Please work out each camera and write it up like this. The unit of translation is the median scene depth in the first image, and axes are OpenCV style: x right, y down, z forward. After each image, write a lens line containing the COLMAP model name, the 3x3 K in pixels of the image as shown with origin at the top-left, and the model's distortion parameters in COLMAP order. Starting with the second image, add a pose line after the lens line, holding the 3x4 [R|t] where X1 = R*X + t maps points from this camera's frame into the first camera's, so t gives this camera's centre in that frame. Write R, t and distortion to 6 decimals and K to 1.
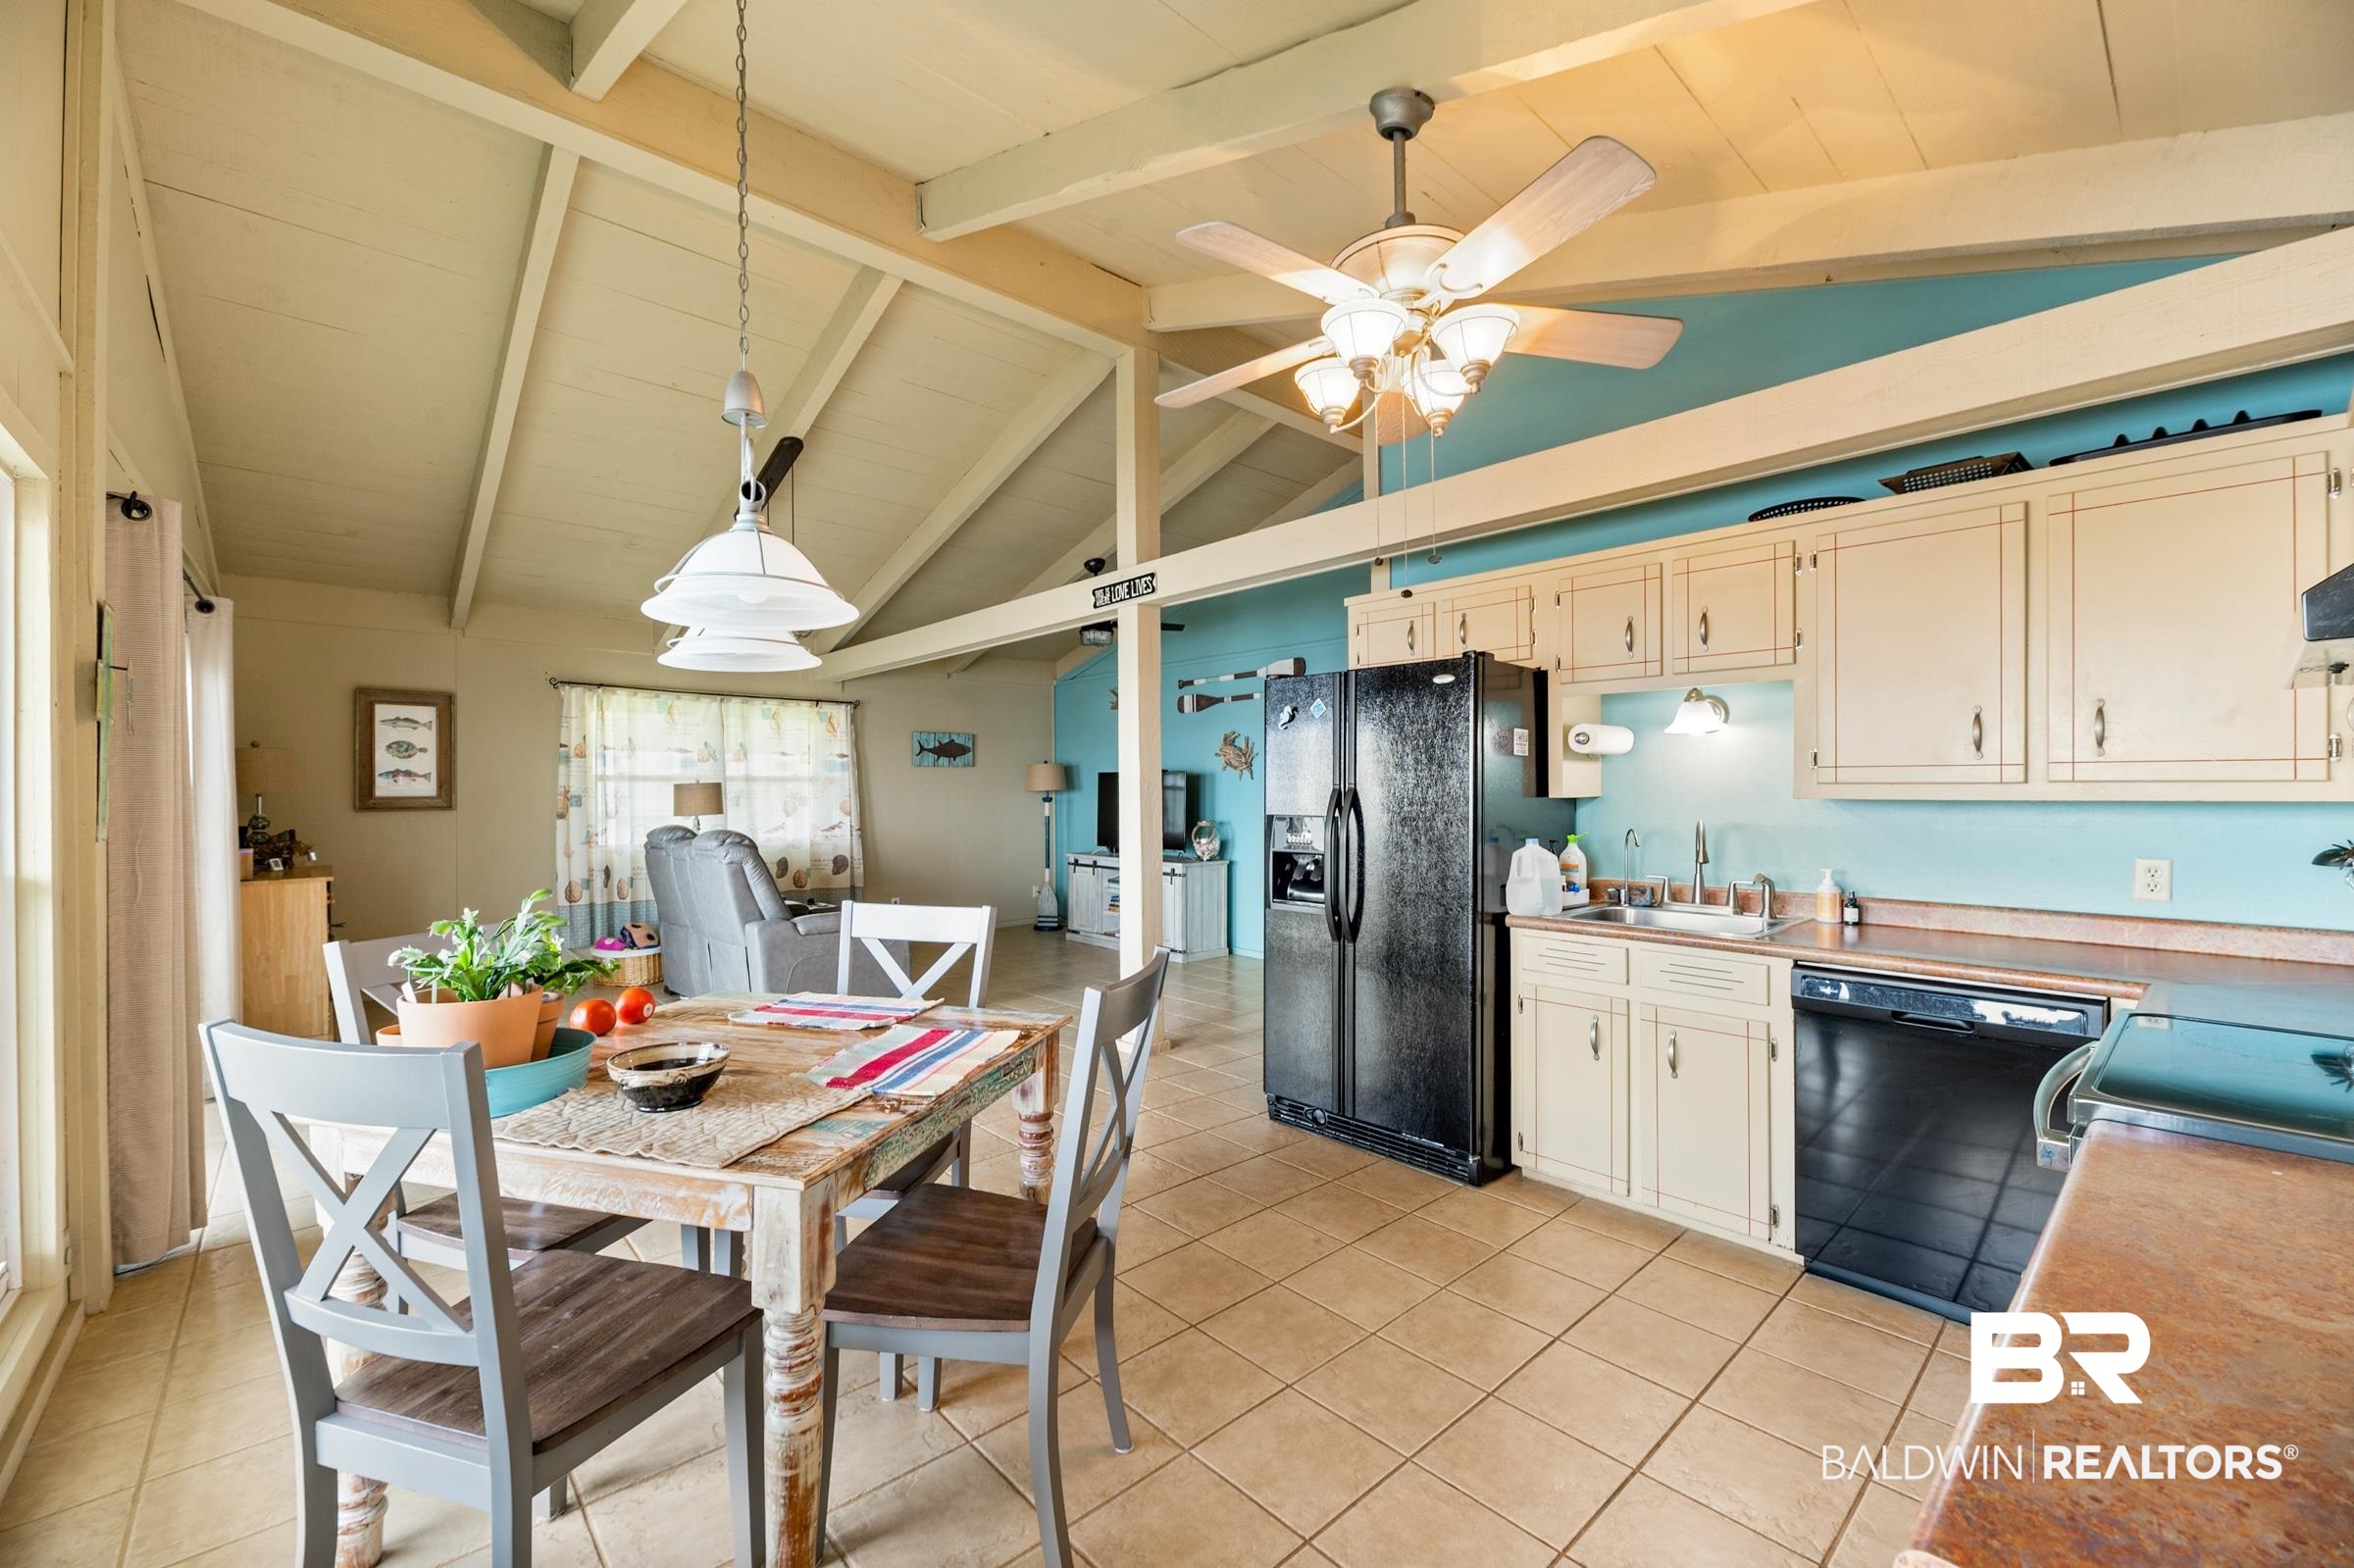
lens RADIAL K [[964.8, 0, 1185.9], [0, 964.8, 789.3], [0, 0, 1]] dist [-0.004897, -0.000218]
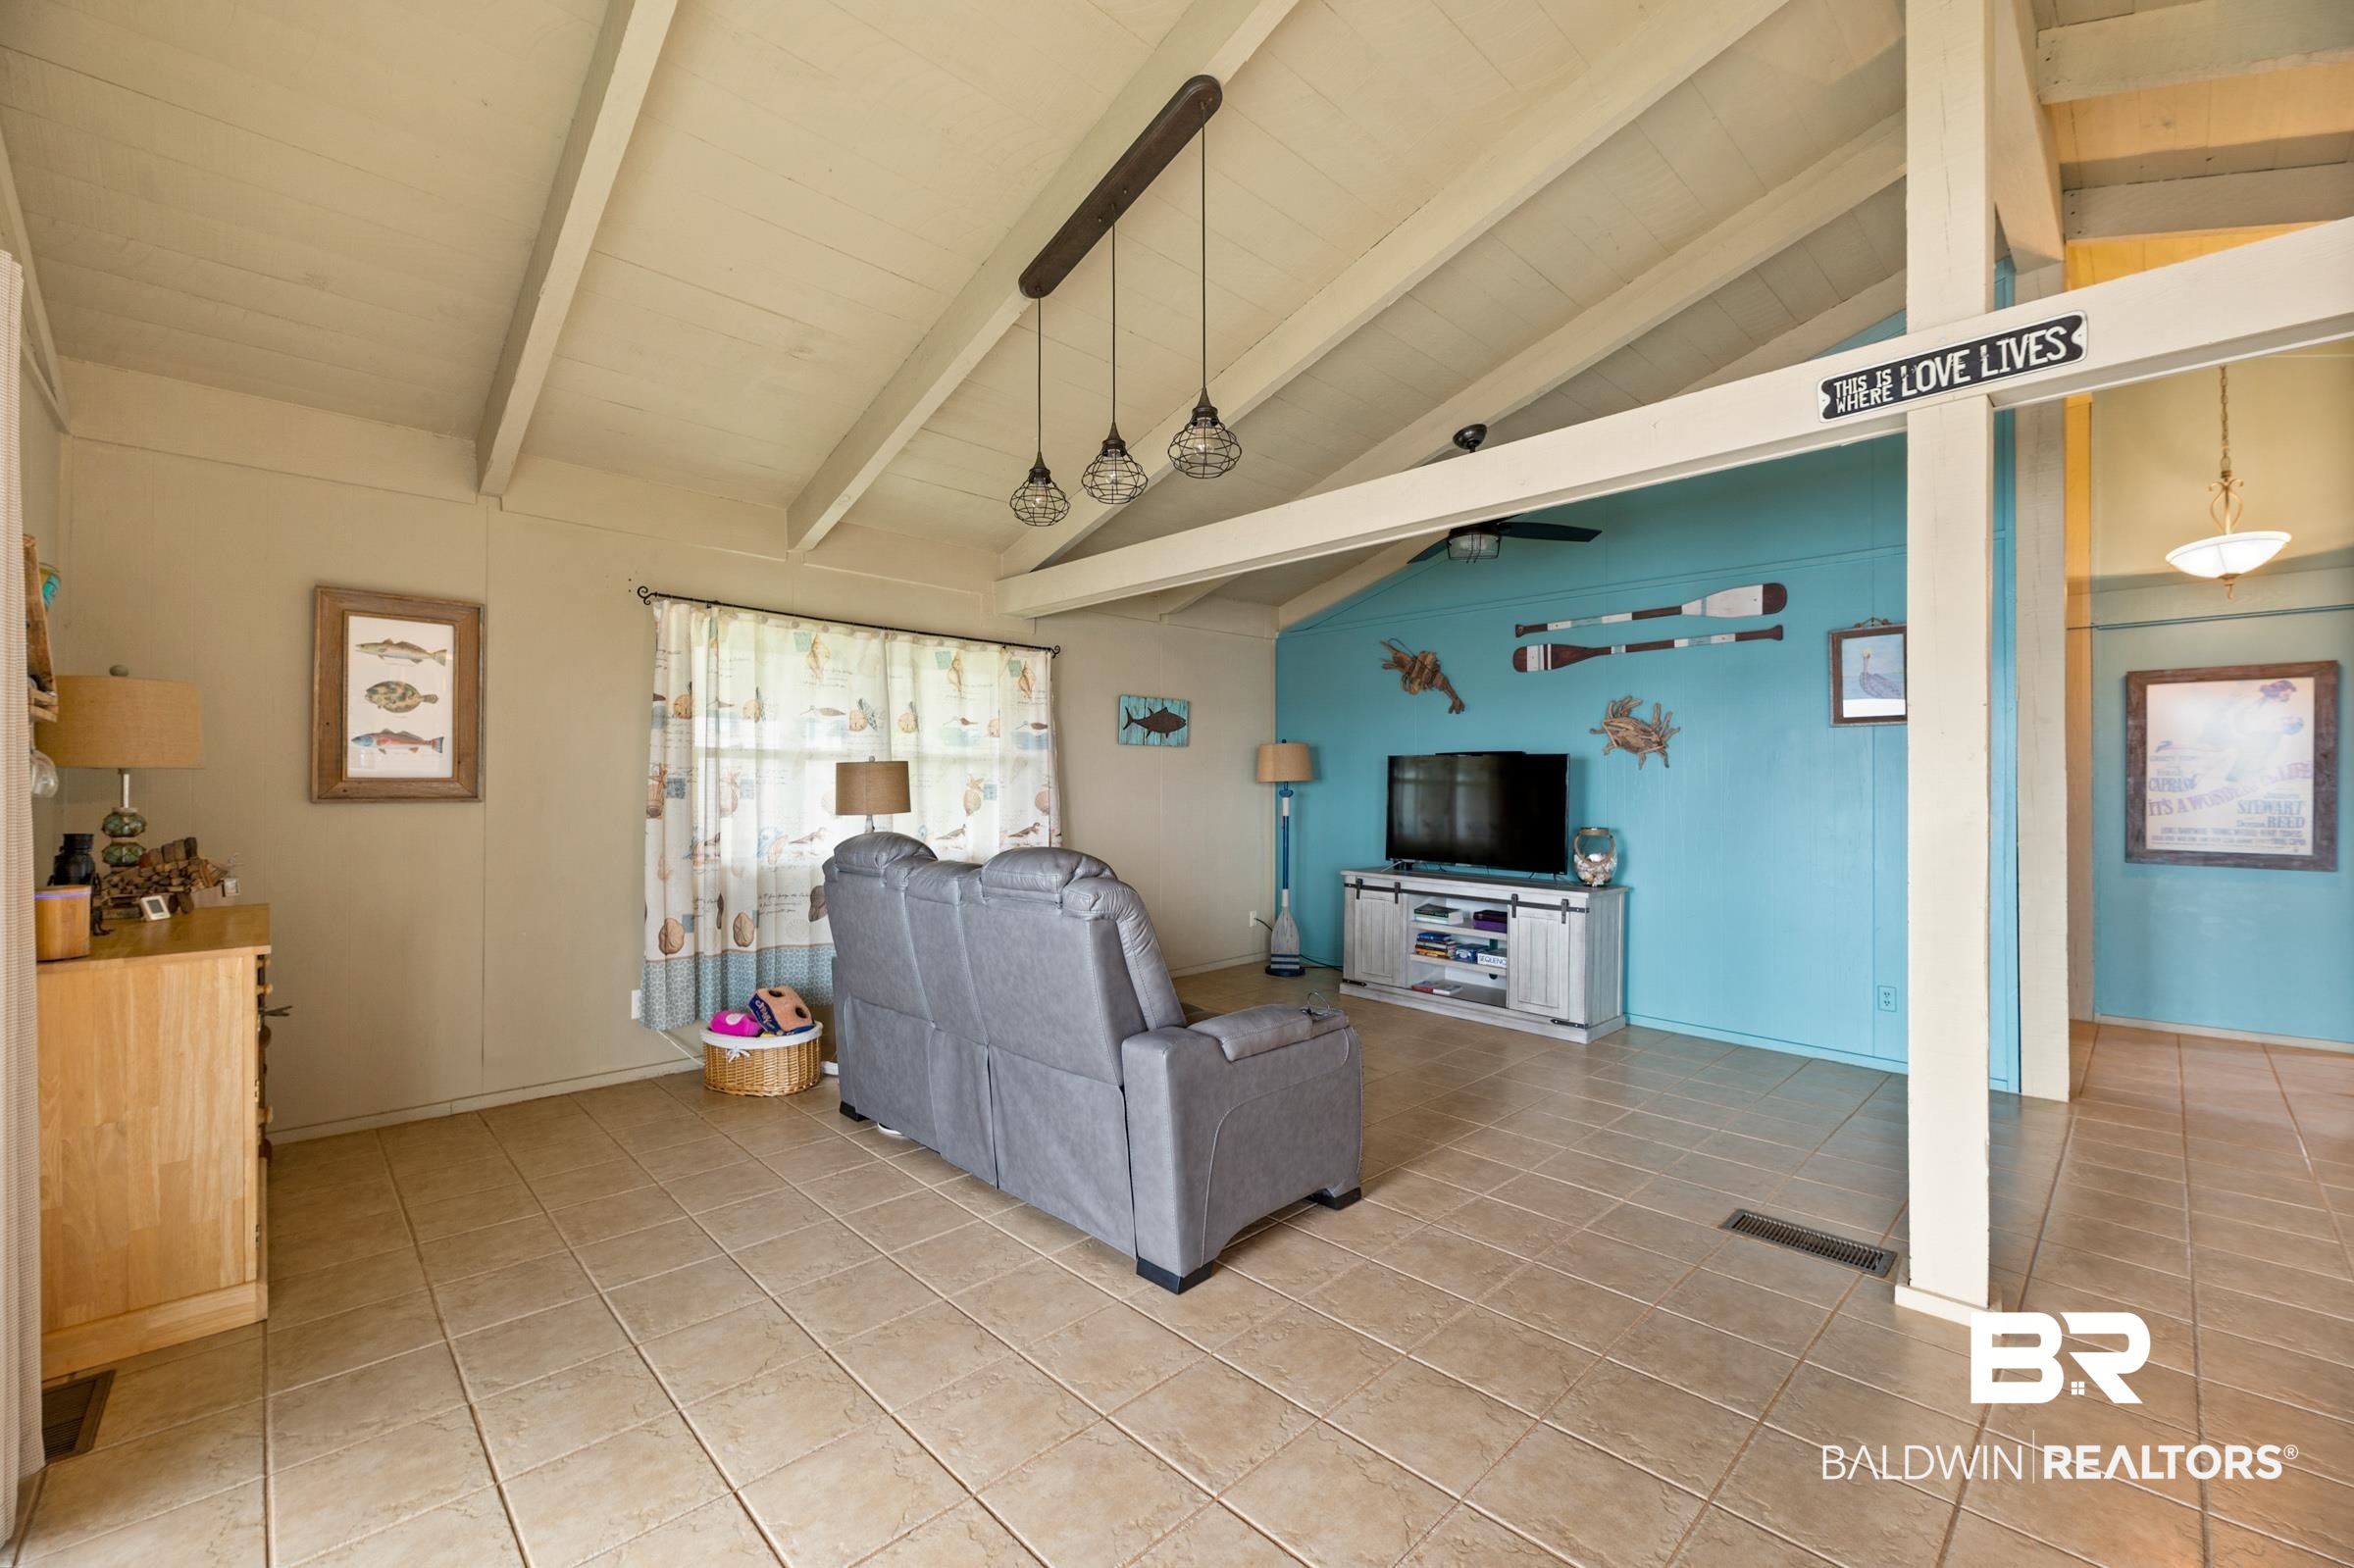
lens RADIAL K [[964.8, 0, 1169.4], [0, 964.8, 781.6], [0, 0, 1]] dist [-0.004897, -0.000218]
pose [[0.999581, 0.011028, 0.026752, -0.334416], [-0.010990, 0.999938, -0.001573, 0.005103], [-0.026768, 0.001278, 0.999641, 0.375882]]
